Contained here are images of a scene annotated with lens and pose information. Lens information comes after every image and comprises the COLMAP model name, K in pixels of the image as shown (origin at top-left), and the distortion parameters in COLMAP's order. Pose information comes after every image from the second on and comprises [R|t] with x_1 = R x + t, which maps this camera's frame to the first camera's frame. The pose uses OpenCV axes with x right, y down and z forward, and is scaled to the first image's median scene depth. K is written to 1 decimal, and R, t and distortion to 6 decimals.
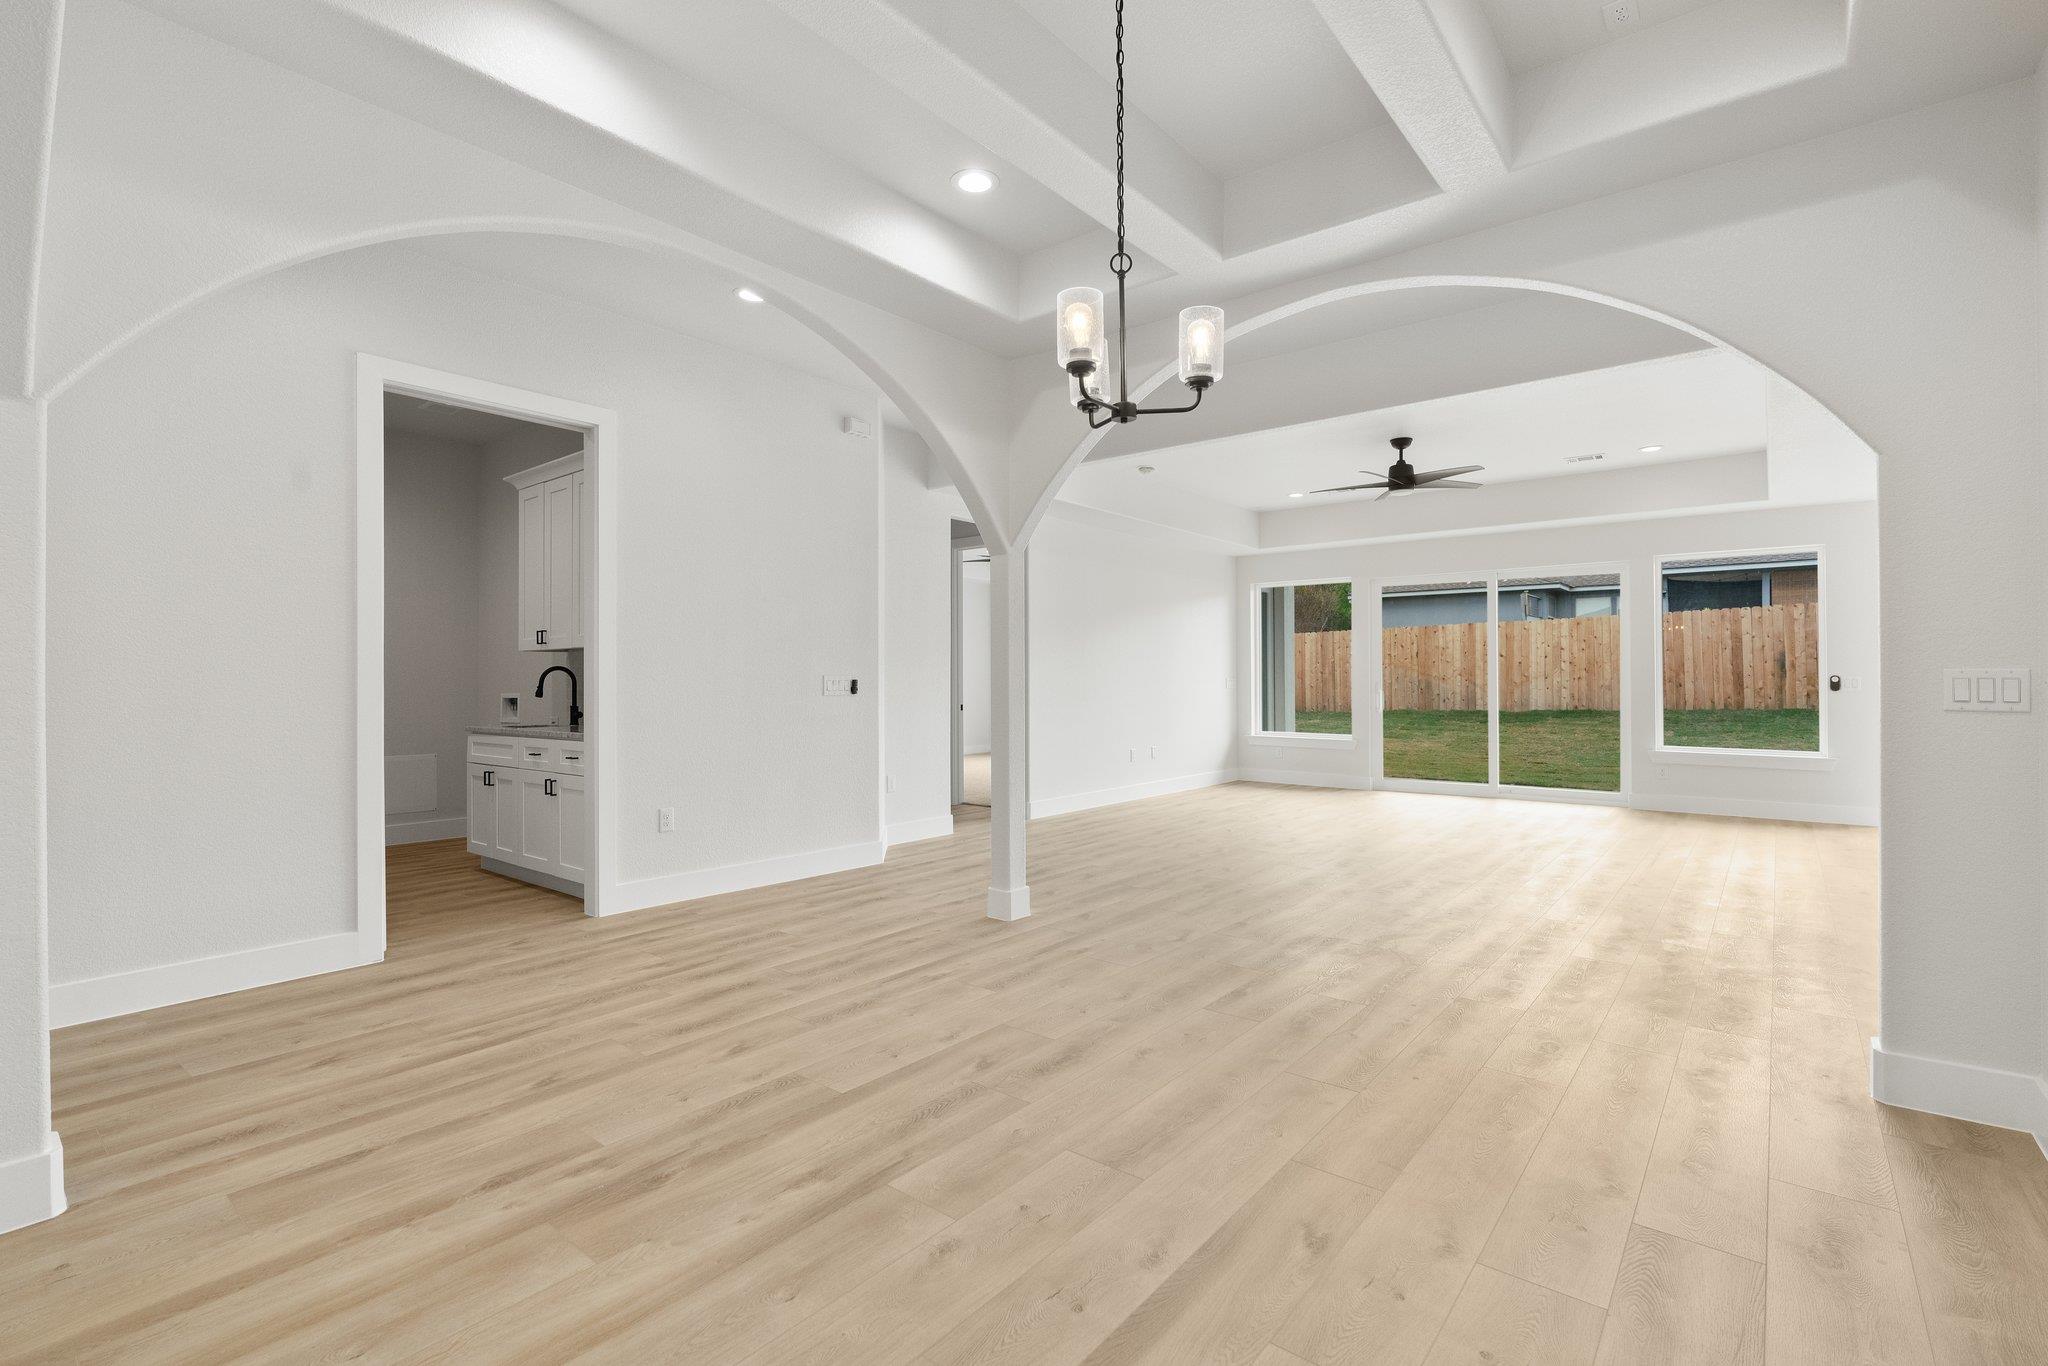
lens RADIAL K [[934.6, 0, 1024.0], [0, 934.6, 683.0], [0, 0, 1]] dist [0.002117, 0.000632]
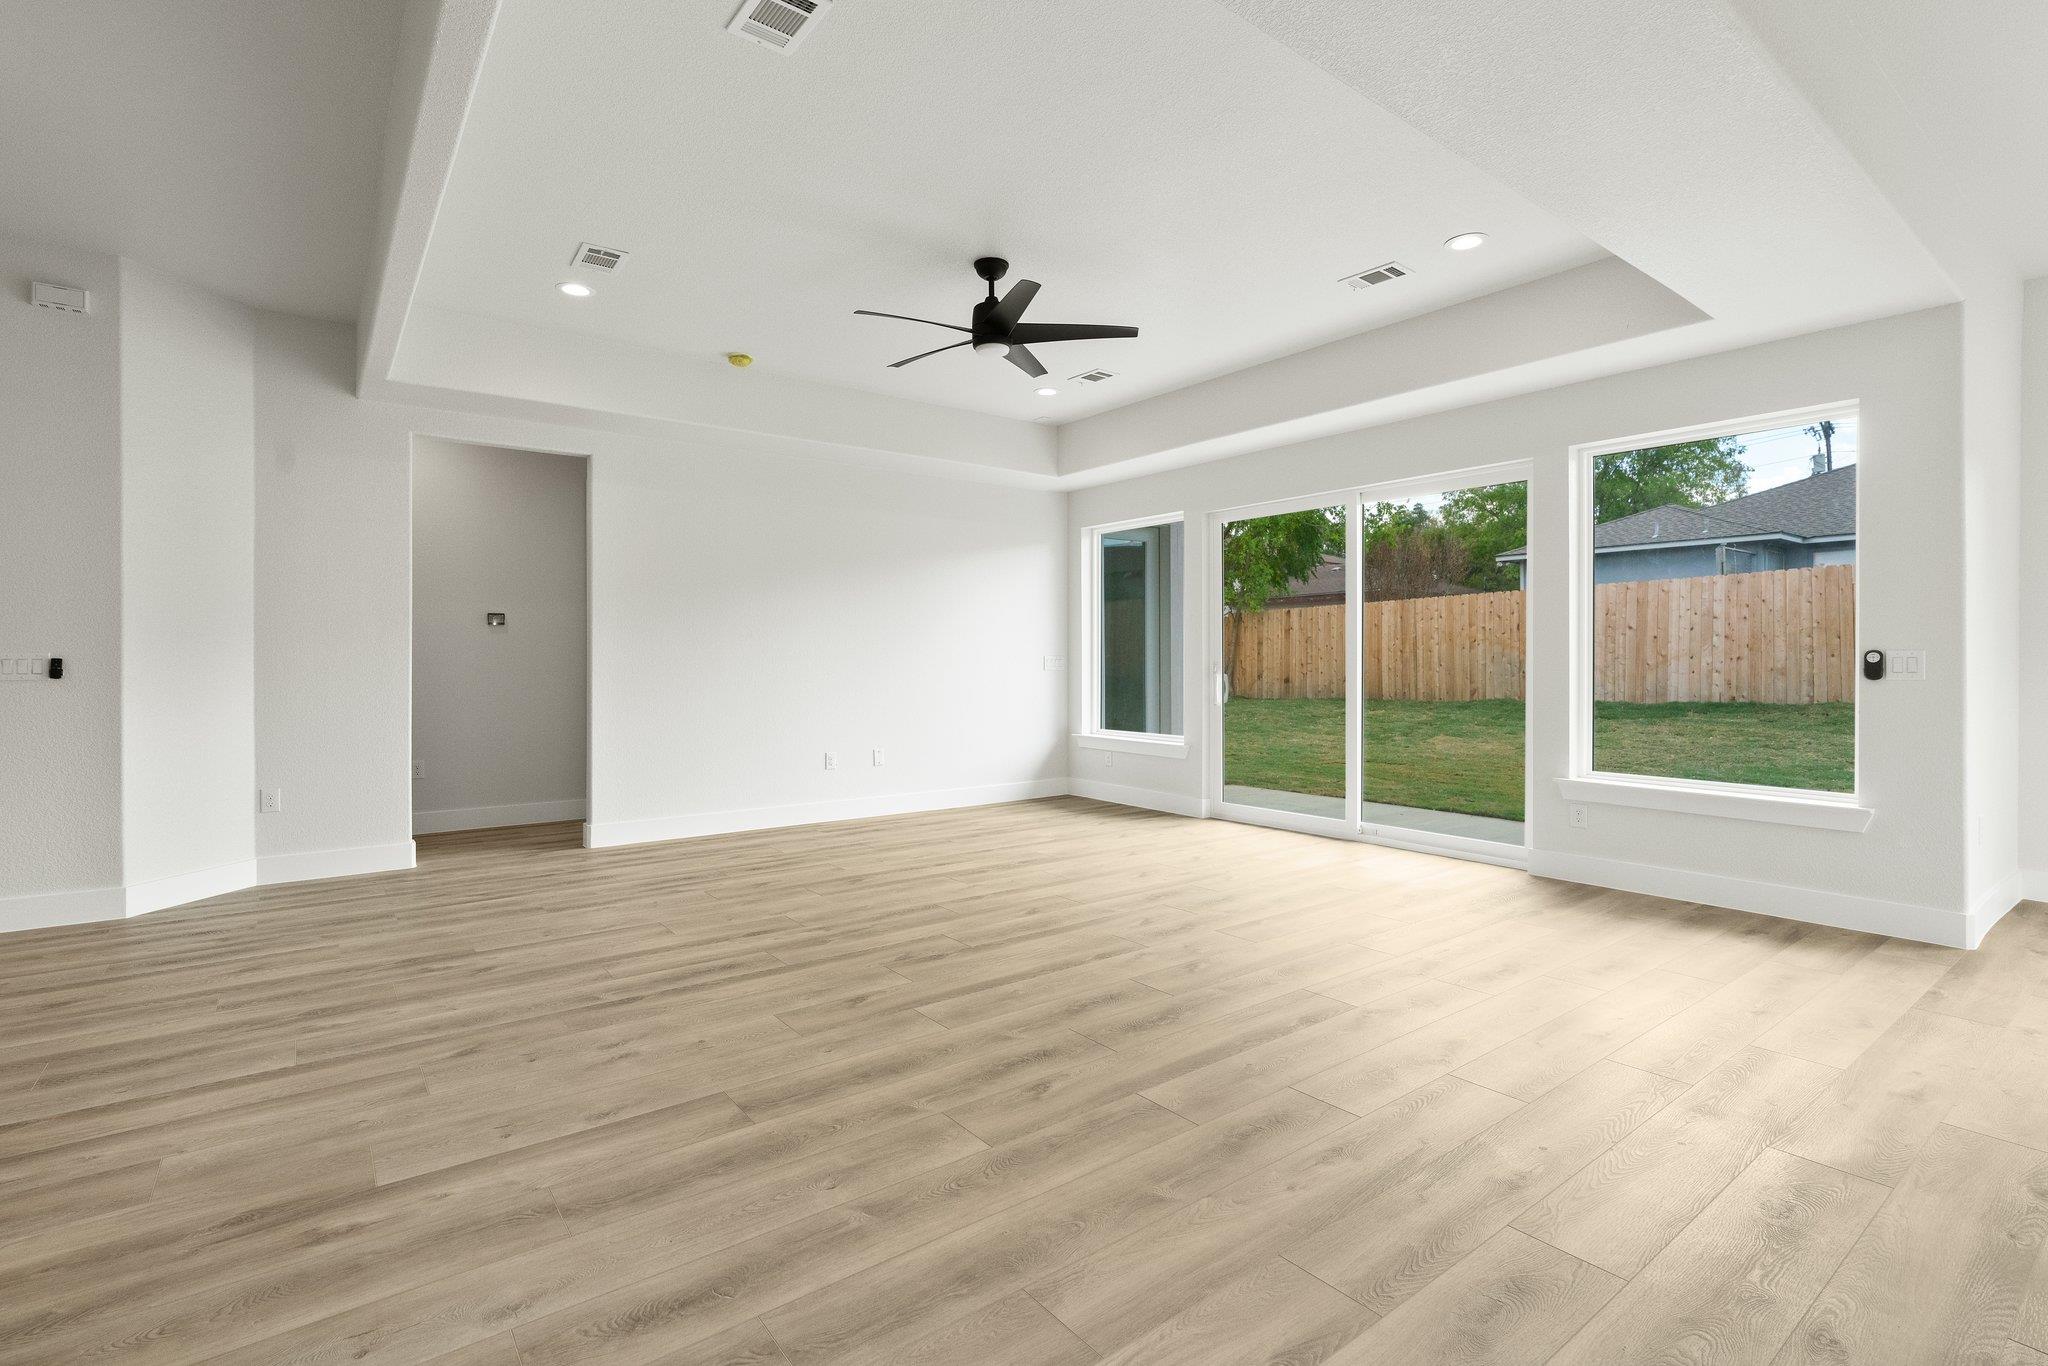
lens RADIAL K [[950.0, 0, 1024.0], [0, 950.0, 683.0], [0, 0, 1]] dist [-0.018043, 0.000182]
pose [[0.970412, 0.006140, -0.241377, 0.236602], [-0.001281, 0.999794, 0.020279, 0.000012], [0.241451, -0.019369, 0.970220, 0.168887]]
